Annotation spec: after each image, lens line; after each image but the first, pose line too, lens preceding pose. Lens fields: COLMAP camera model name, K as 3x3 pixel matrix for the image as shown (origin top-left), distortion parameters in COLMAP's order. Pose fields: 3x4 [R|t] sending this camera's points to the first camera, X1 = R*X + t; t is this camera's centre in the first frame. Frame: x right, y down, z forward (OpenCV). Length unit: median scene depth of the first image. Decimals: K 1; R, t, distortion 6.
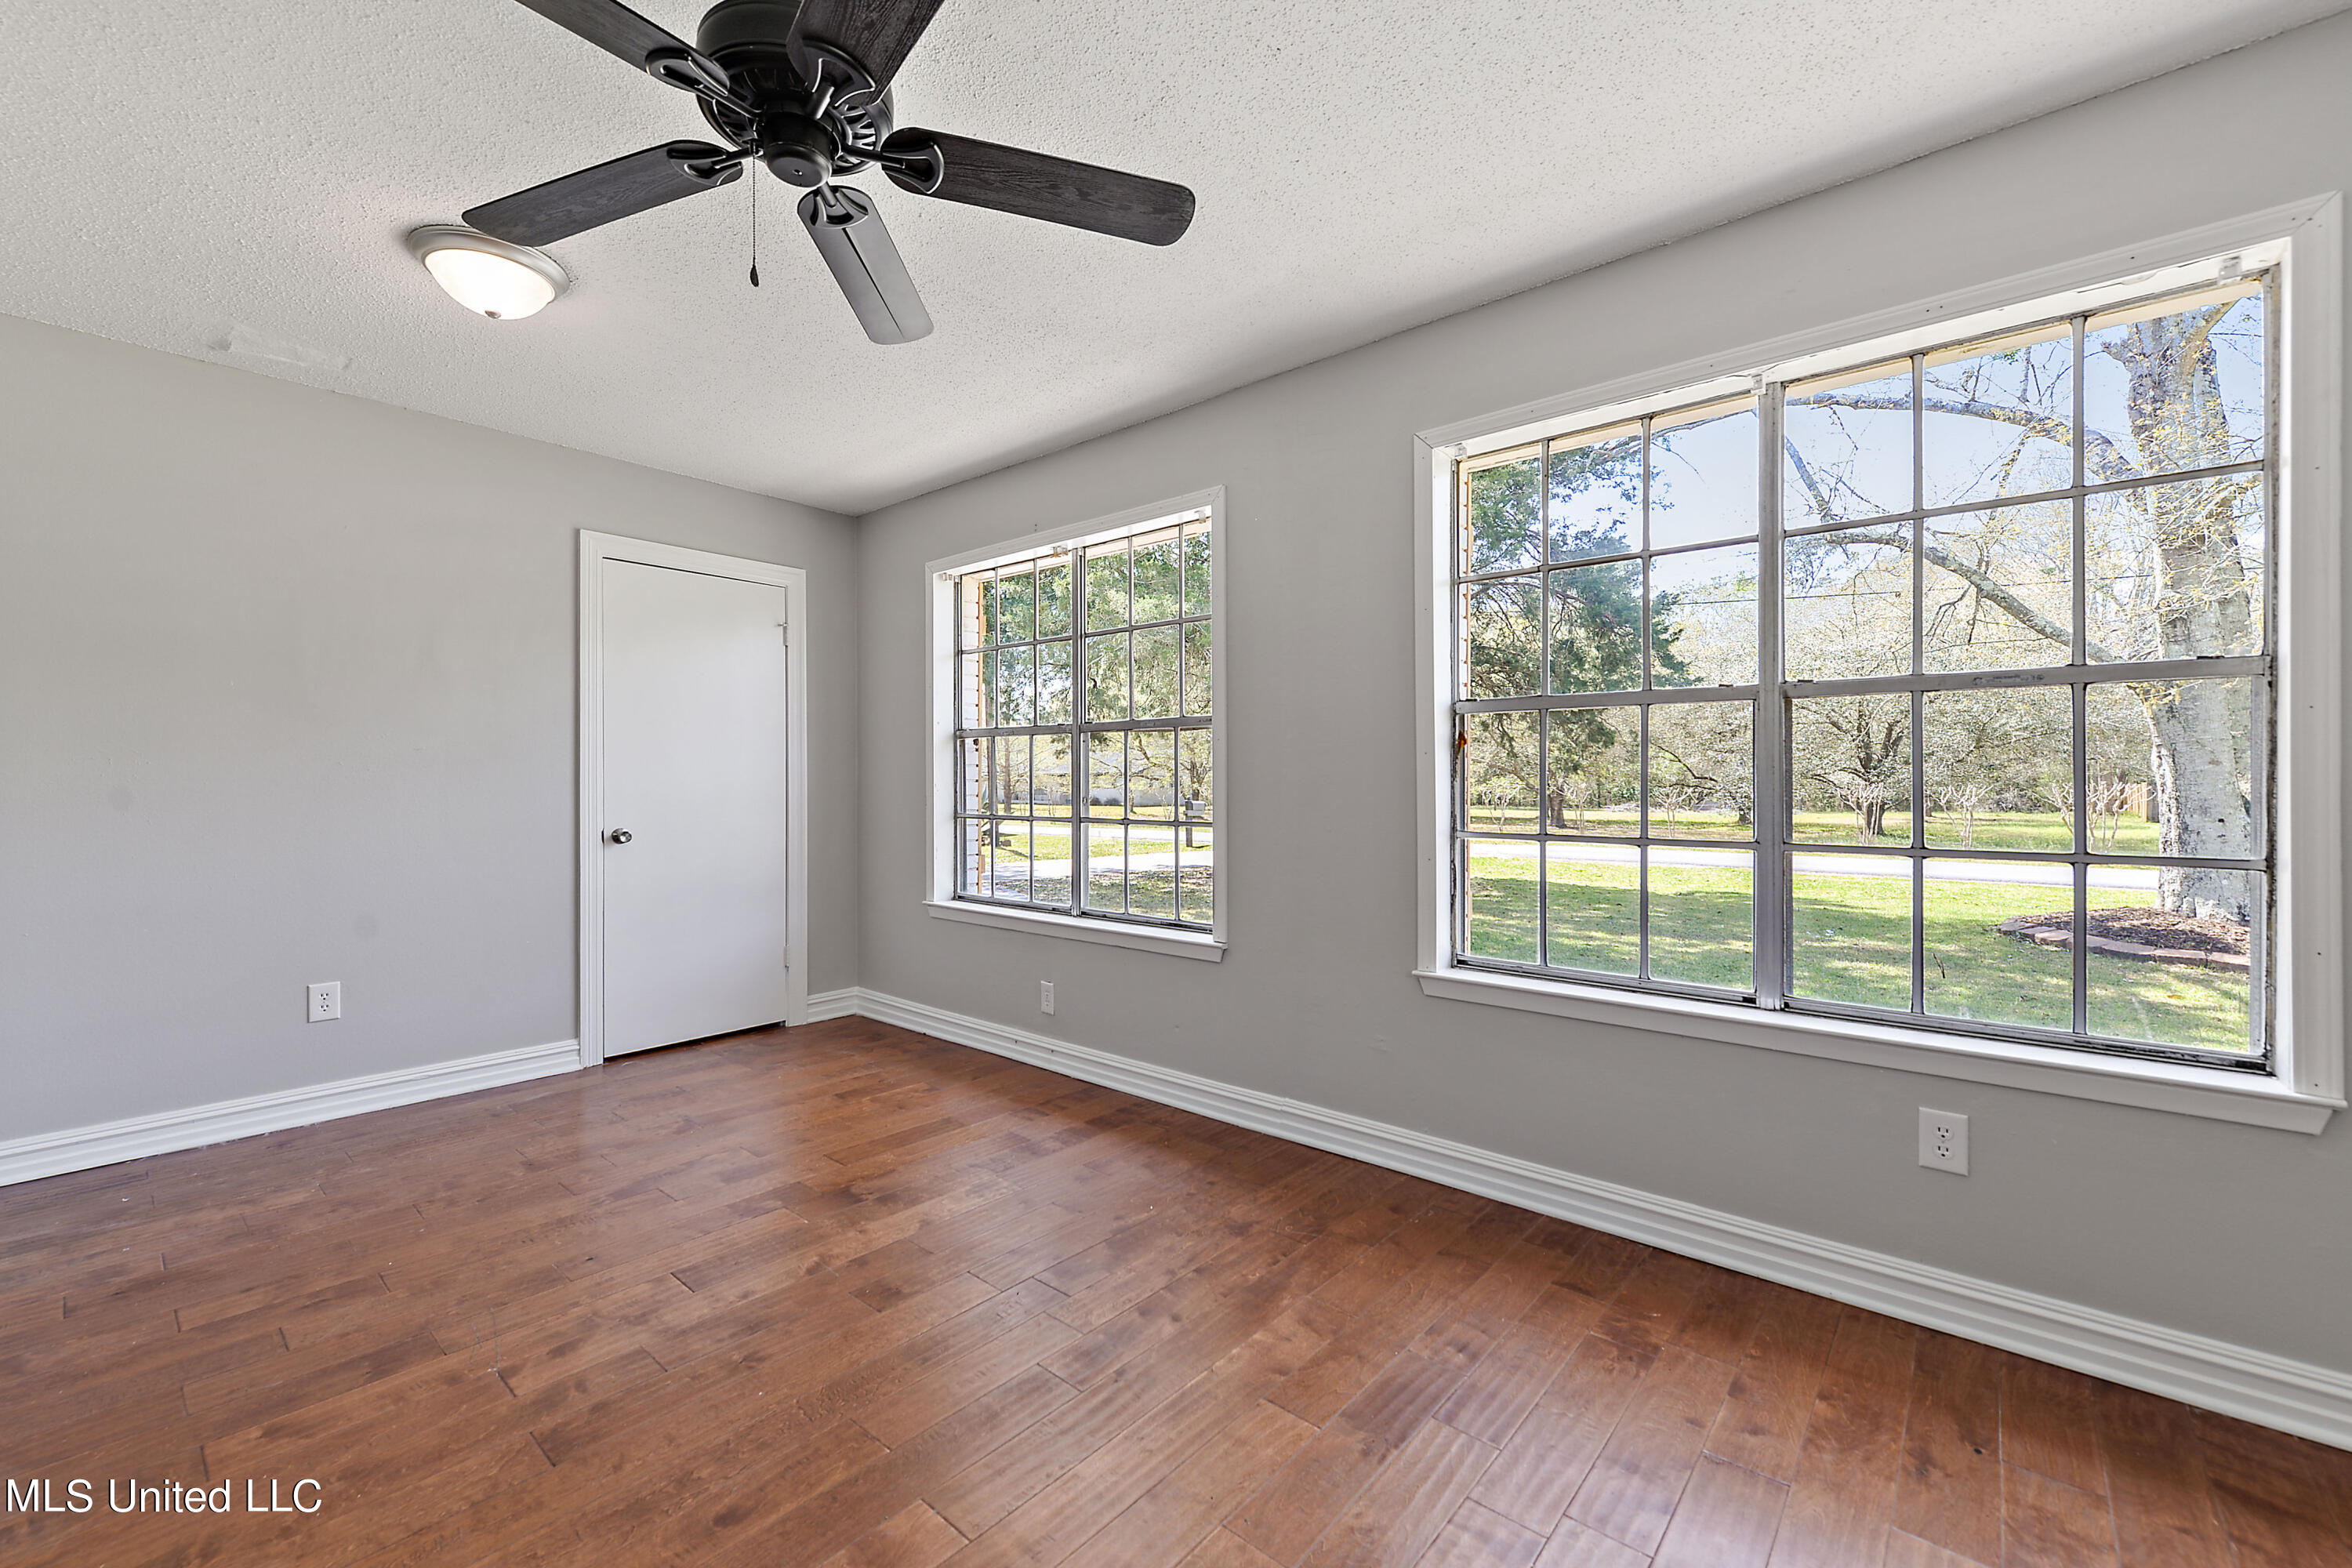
lens RADIAL K [[935.2, 0, 1180.1], [0, 935.2, 786.9], [0, 0, 1]] dist [0.002960, 0.000181]
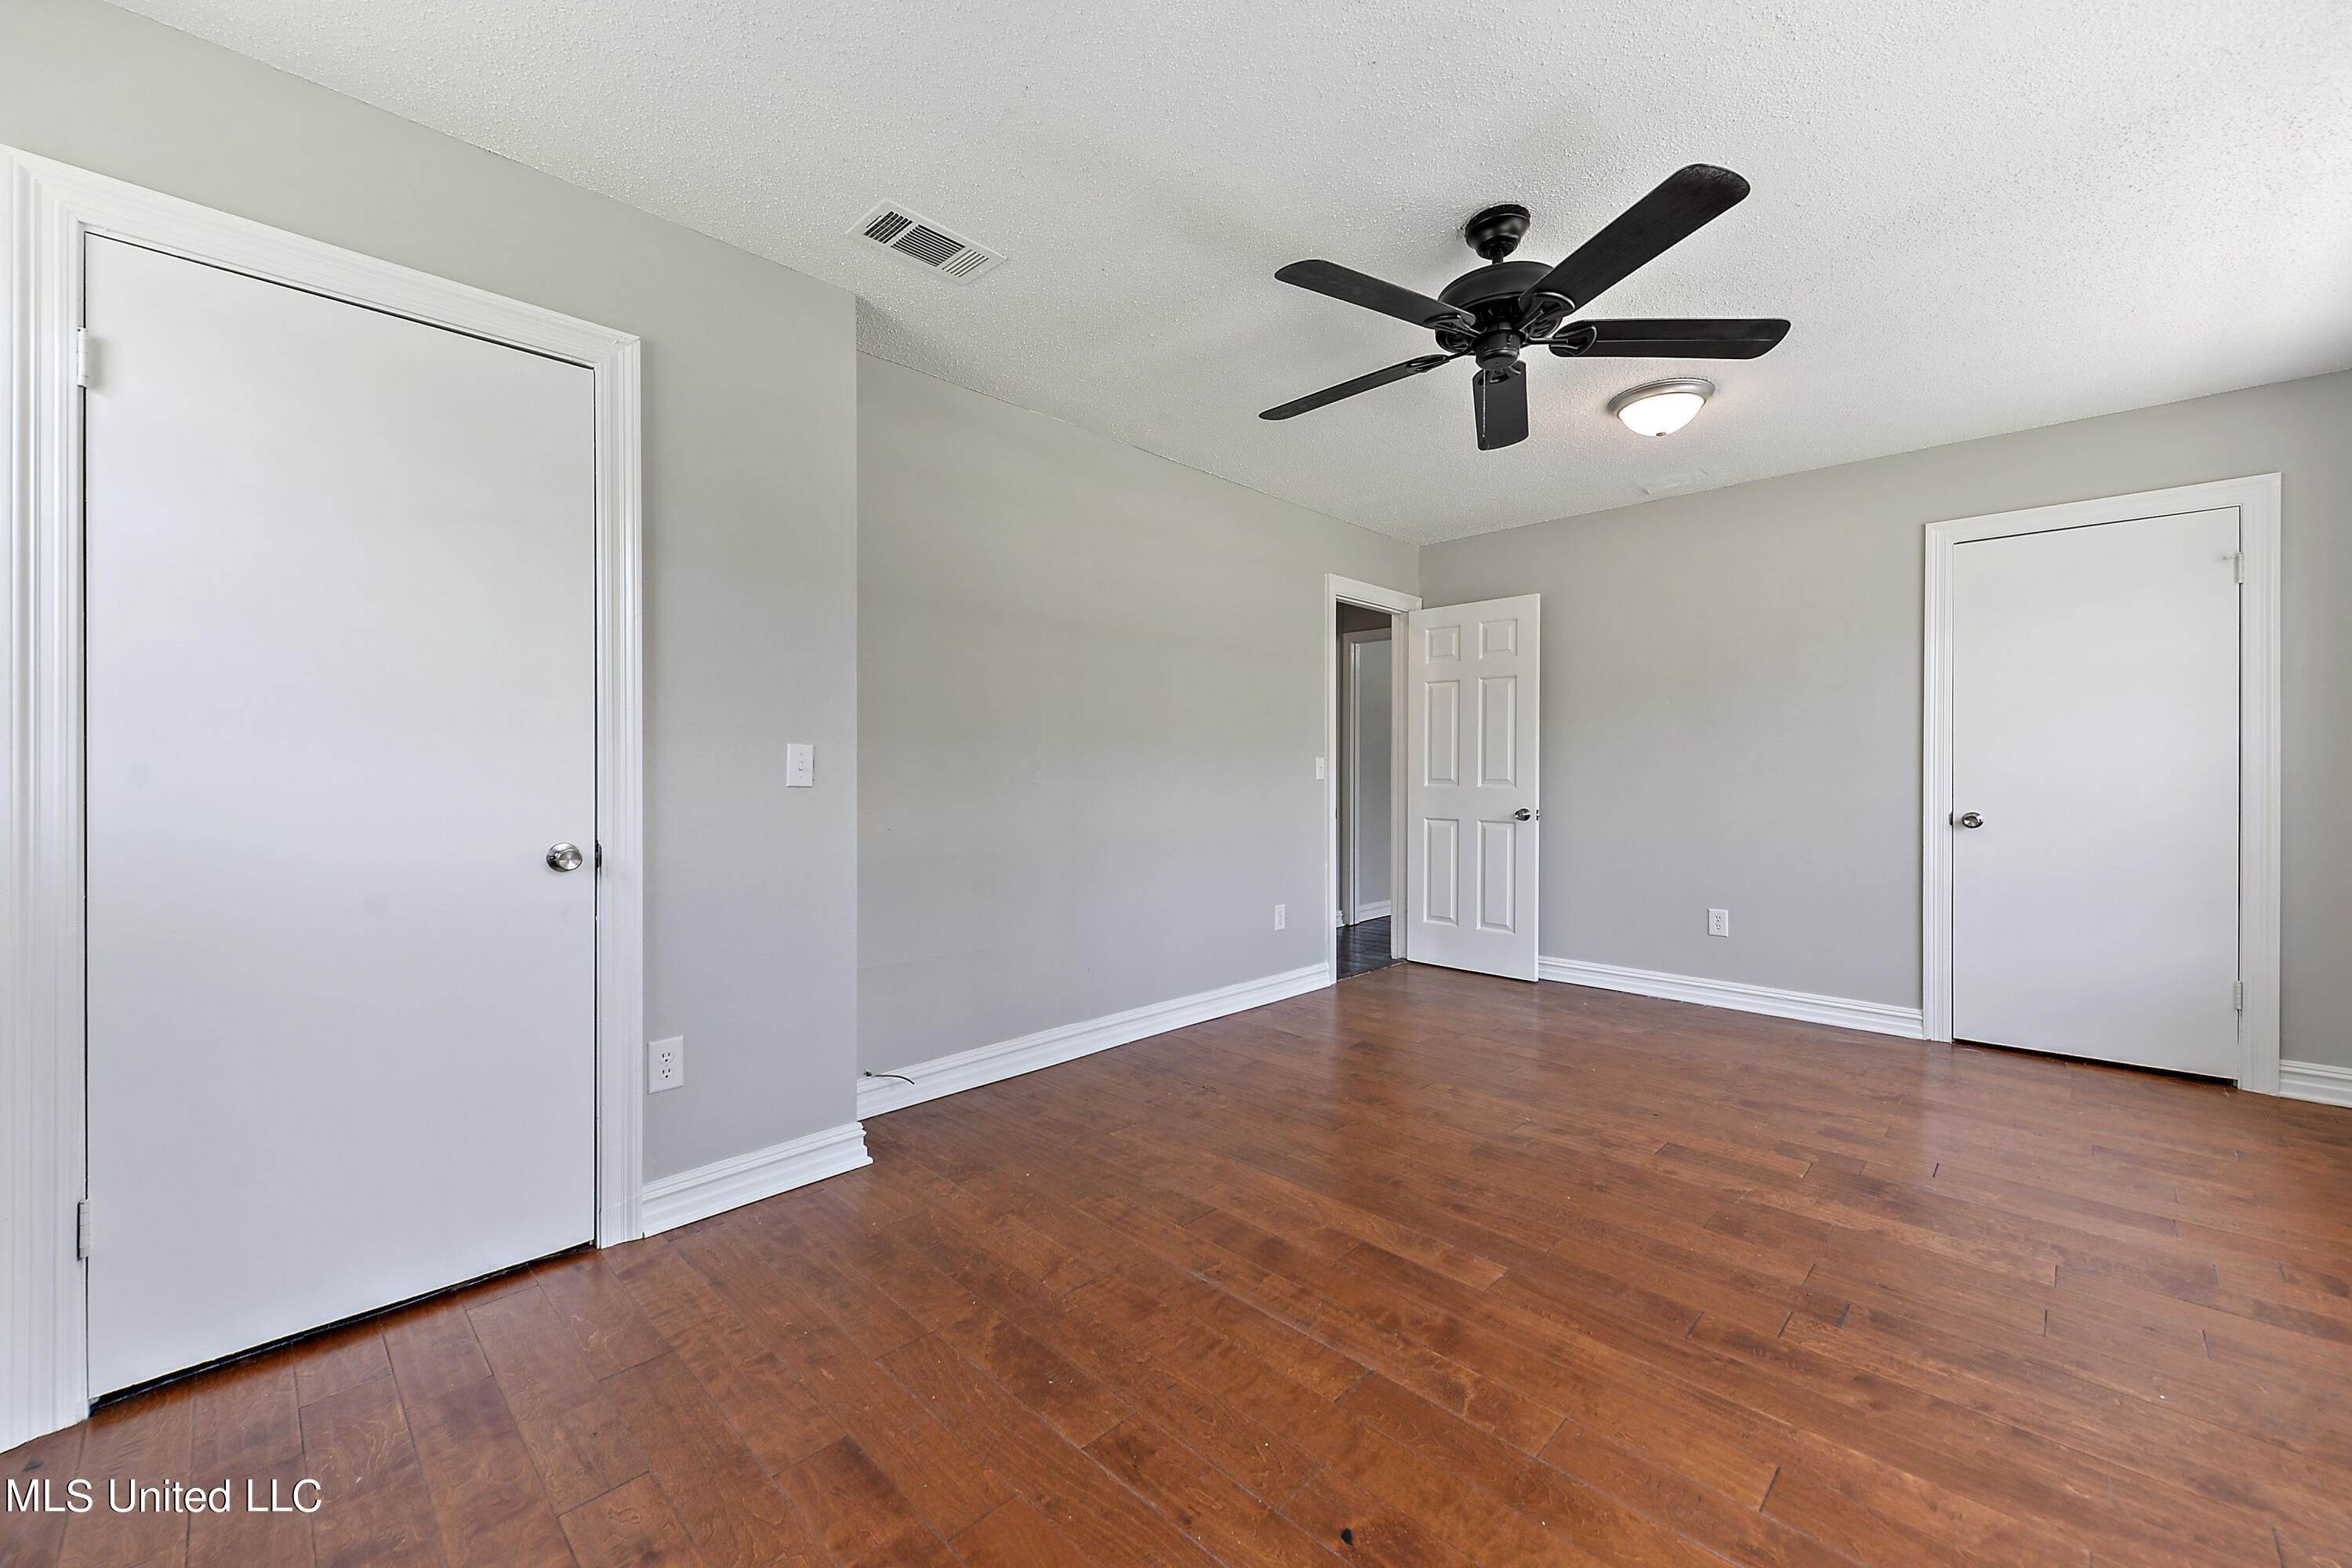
lens RADIAL K [[935.2, 0, 1179.1], [0, 935.2, 775.5], [0, 0, 1]] dist [0.002960, 0.000181]
pose [[-0.056811, 0.004370, -0.998375, 0.720278], [-0.002800, 0.999986, 0.004536, 0.004562], [0.998381, 0.003053, -0.056798, 0.357591]]
